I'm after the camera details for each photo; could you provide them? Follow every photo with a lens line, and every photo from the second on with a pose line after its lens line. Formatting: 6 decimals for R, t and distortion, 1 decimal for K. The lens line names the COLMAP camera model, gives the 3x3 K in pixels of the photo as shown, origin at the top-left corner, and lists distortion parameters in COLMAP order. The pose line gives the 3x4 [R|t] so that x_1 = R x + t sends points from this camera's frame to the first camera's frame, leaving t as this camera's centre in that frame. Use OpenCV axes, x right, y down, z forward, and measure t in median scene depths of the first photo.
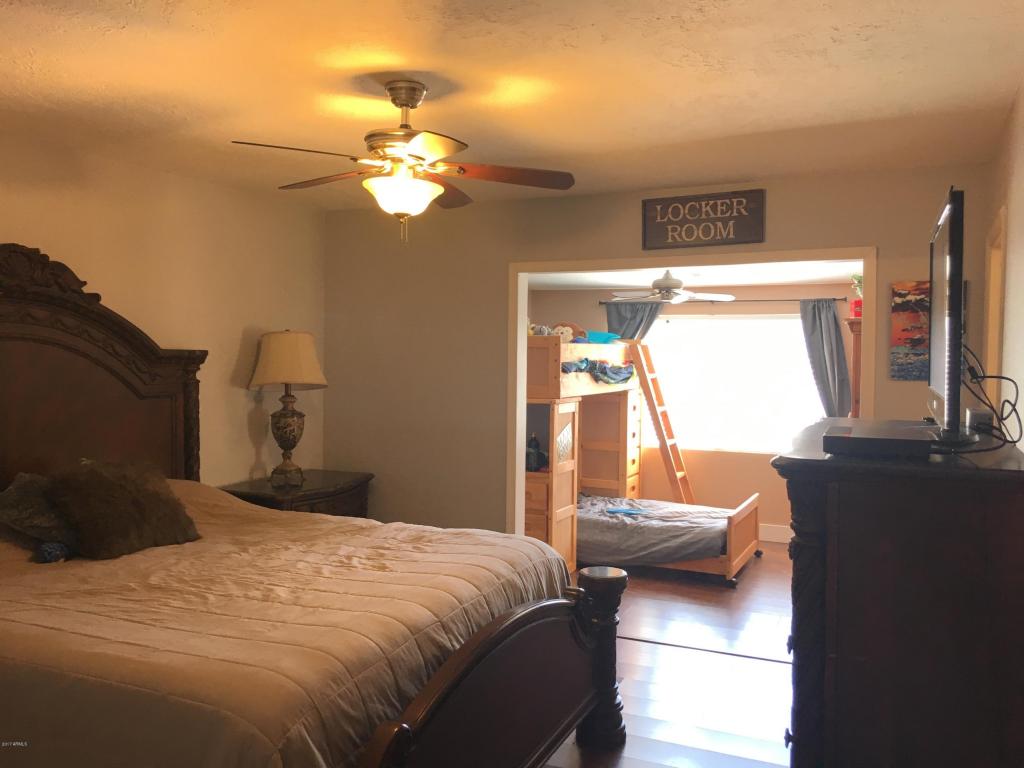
lens RADIAL K [[872.4, 0, 512.0], [0, 872.4, 384.0], [0, 0, 1]] dist [0.083498, -0.112705]
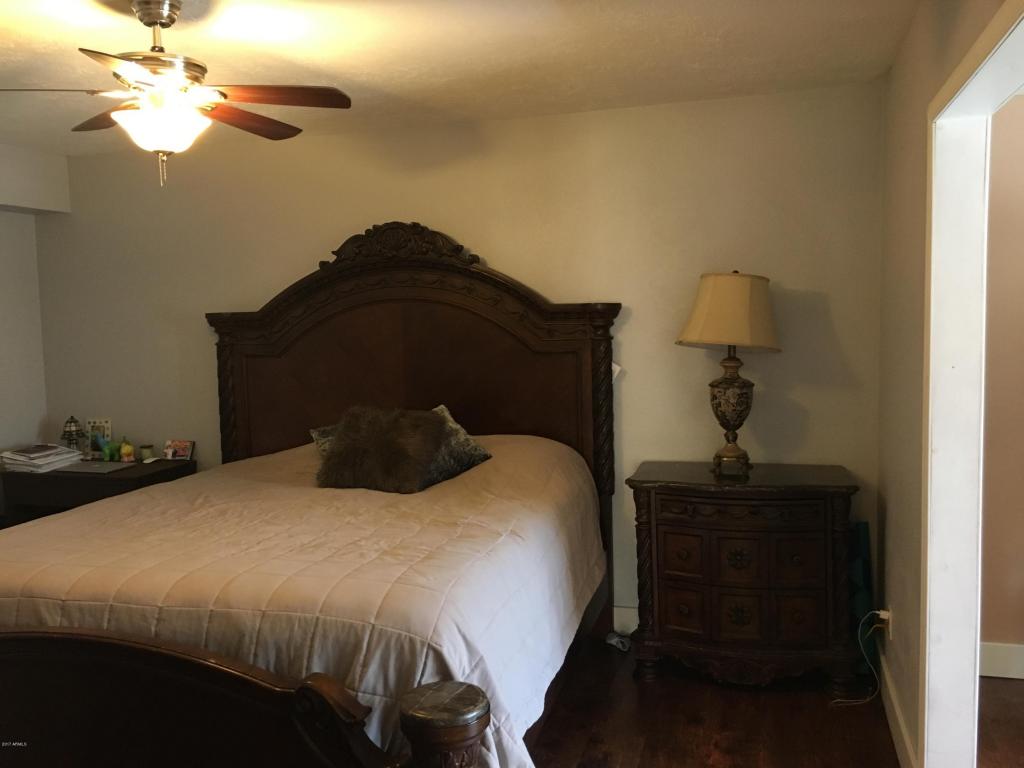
lens RADIAL K [[872.4, 0, 512.0], [0, 872.4, 384.0], [0, 0, 1]] dist [0.083498, -0.112705]
pose [[0.162090, 0.066618, -0.984525, 0.514635], [-0.010864, 0.997779, 0.065726, -0.013890], [0.986716, 0.000043, 0.162453, 0.761920]]
